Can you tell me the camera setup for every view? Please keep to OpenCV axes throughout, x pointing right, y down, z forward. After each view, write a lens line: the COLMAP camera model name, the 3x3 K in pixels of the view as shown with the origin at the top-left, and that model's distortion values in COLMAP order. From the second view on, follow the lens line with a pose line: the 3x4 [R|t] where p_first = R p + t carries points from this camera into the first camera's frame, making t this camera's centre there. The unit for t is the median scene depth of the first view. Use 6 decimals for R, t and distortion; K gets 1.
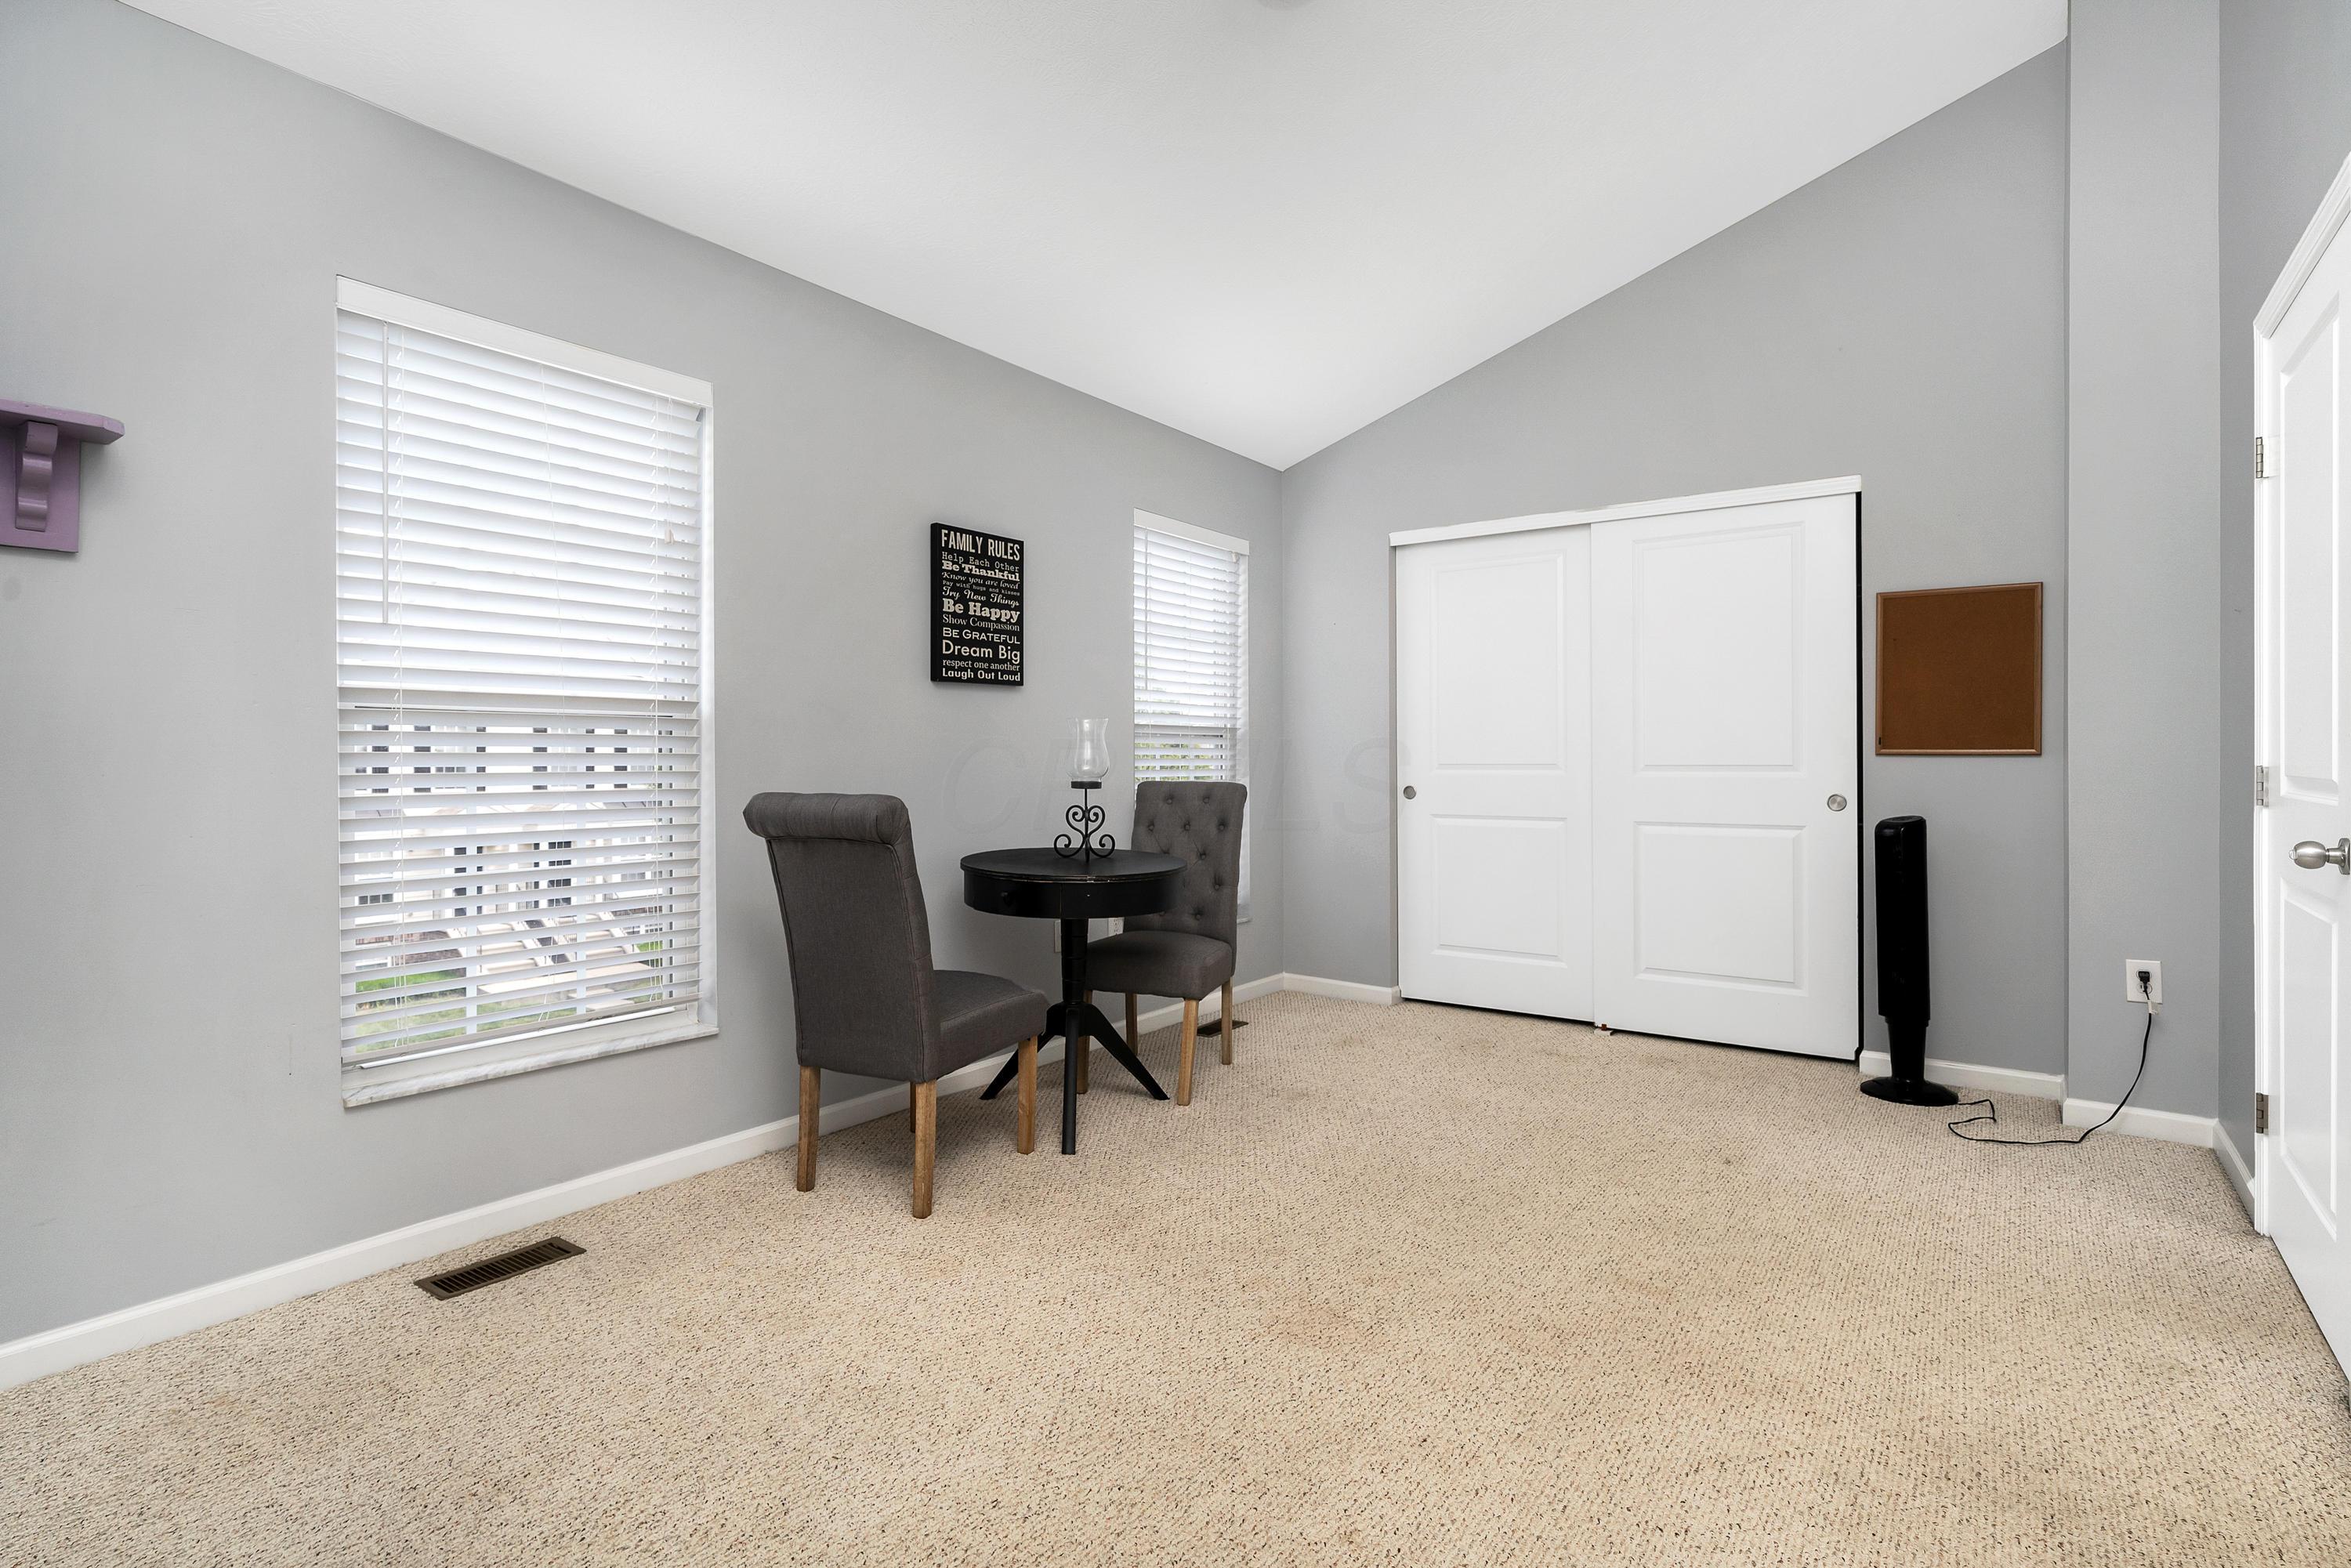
lens RADIAL K [[1125.0, 0, 1131.6], [0, 1125.0, 774.3], [0, 0, 1]] dist [0.000743, -0.000564]
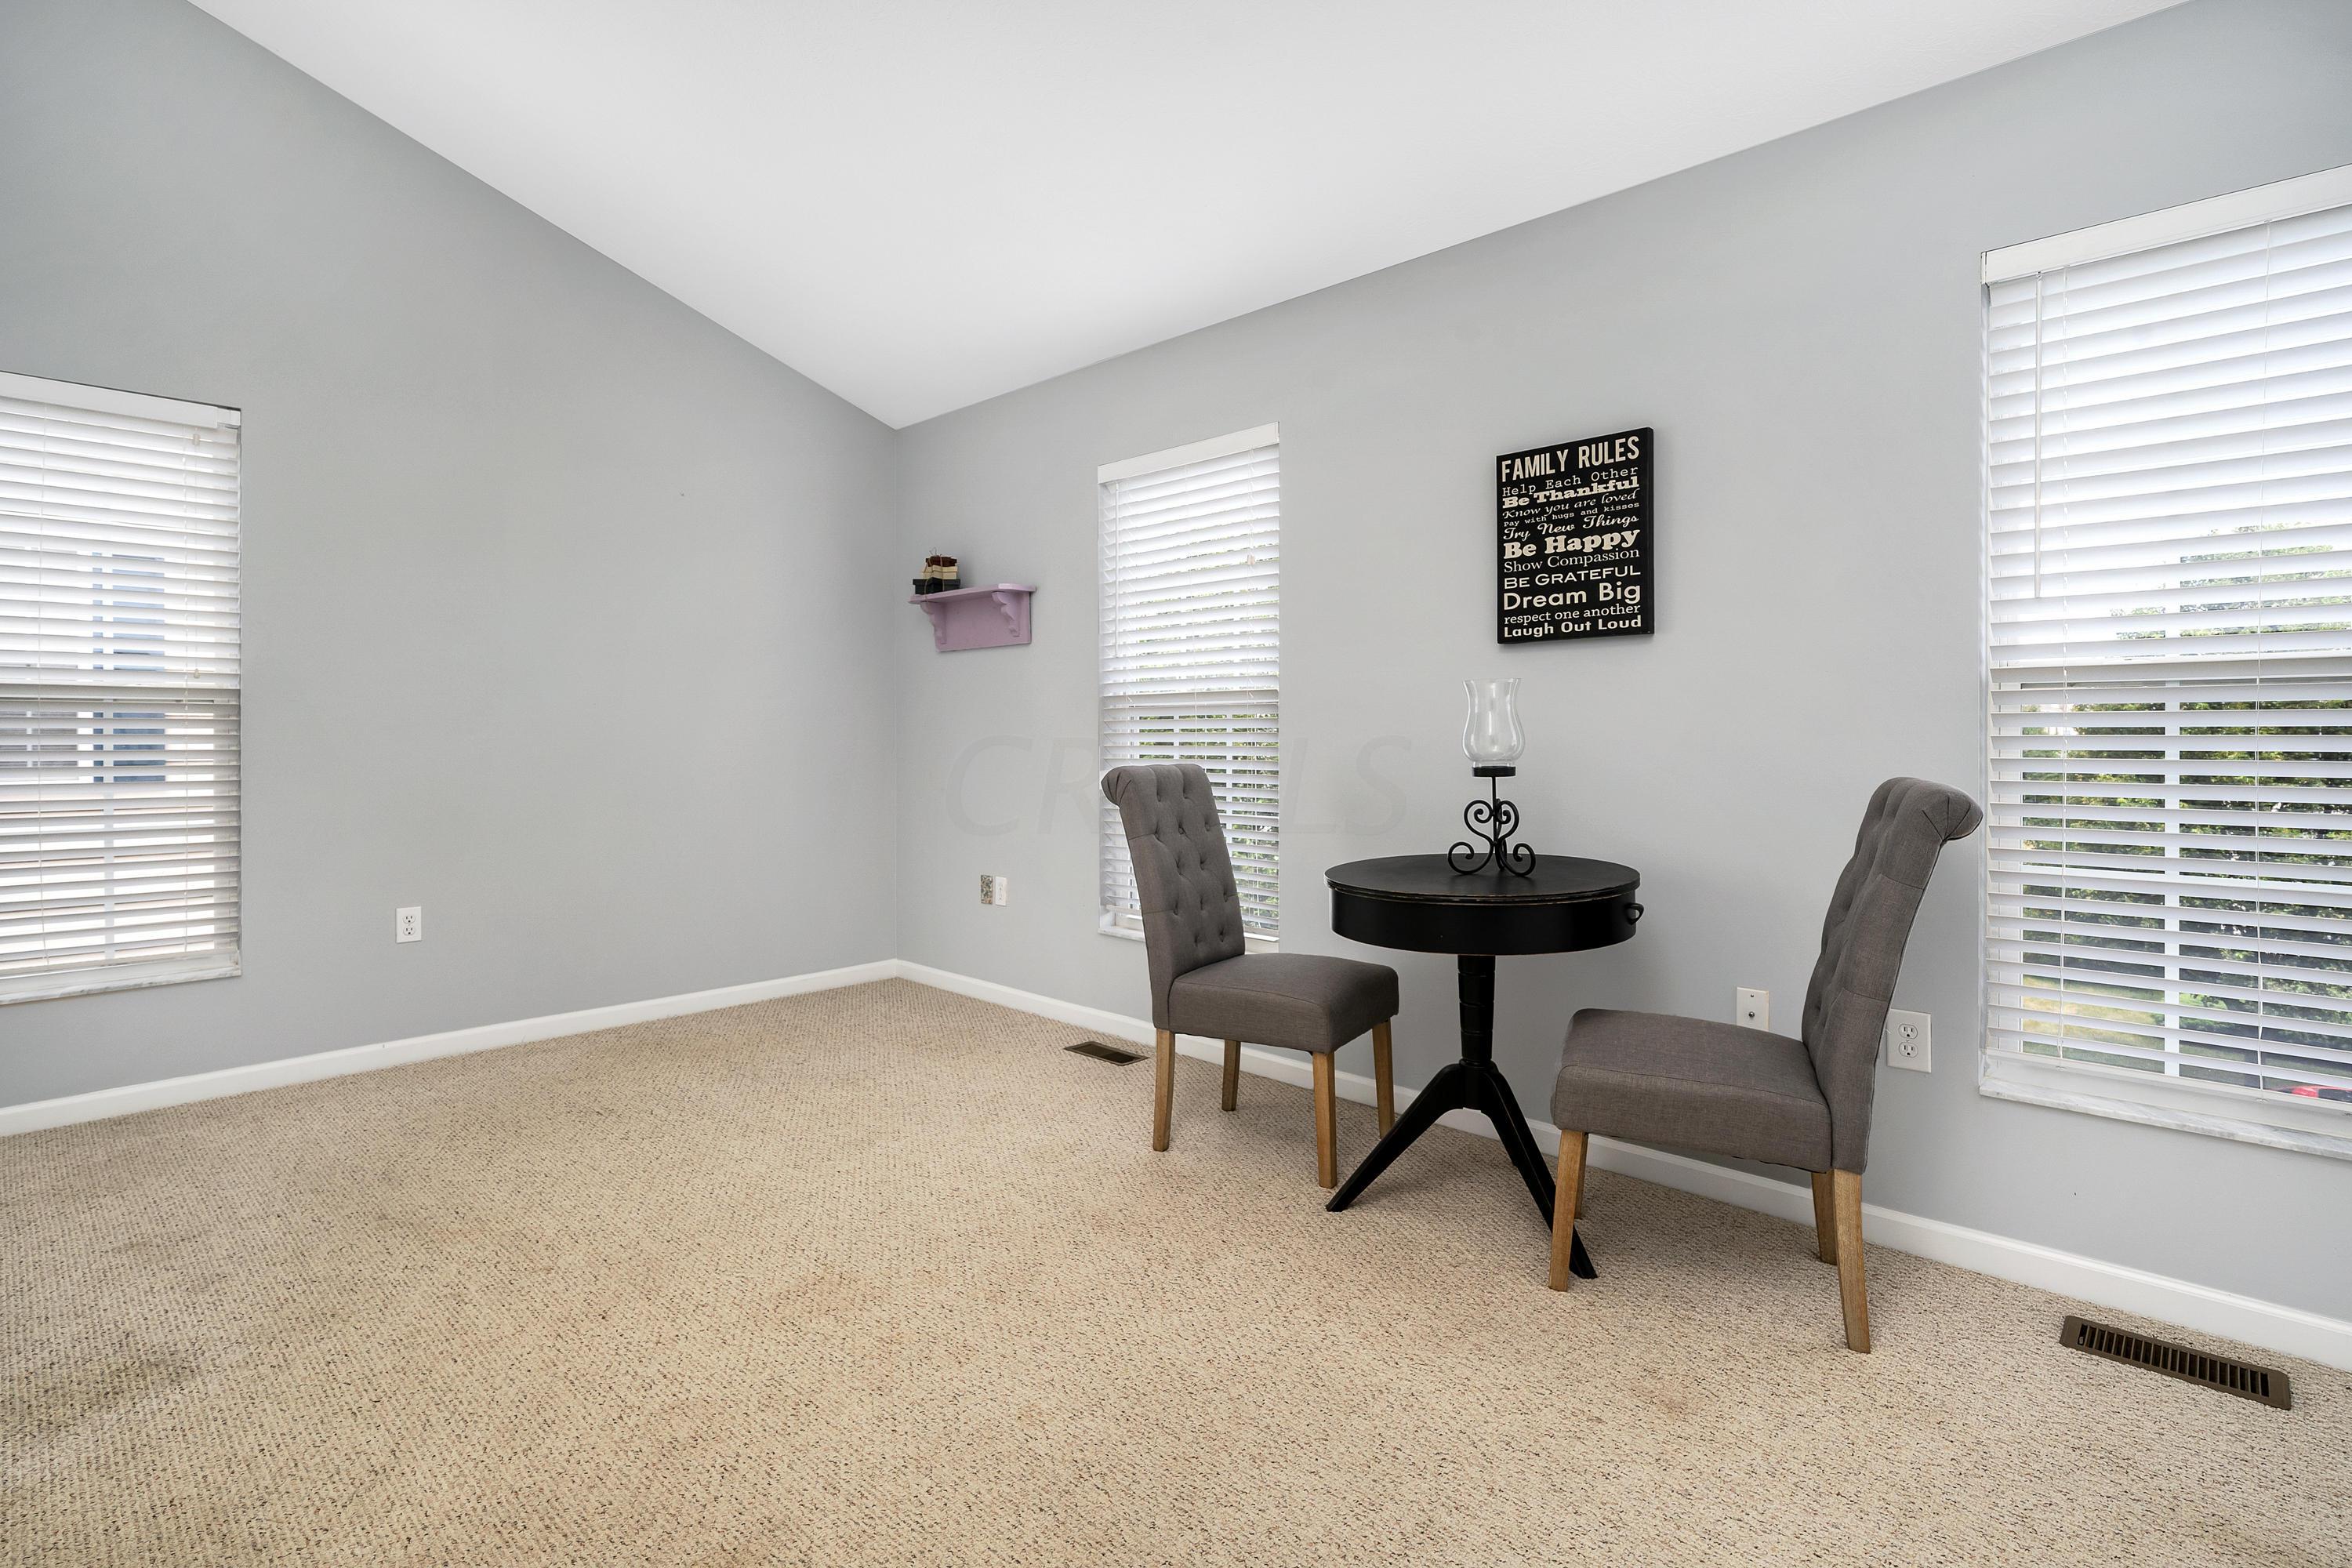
lens RADIAL K [[1063.1, 0, 1167.3], [0, 1063.1, 759.1], [0, 0, 1]] dist [-0.008019, -0.000235]
pose [[-0.075610, 0.016479, -0.997001, 0.621077], [-0.016727, 0.999702, 0.017792, -0.006637], [0.996997, 0.018022, -0.075312, 0.791529]]
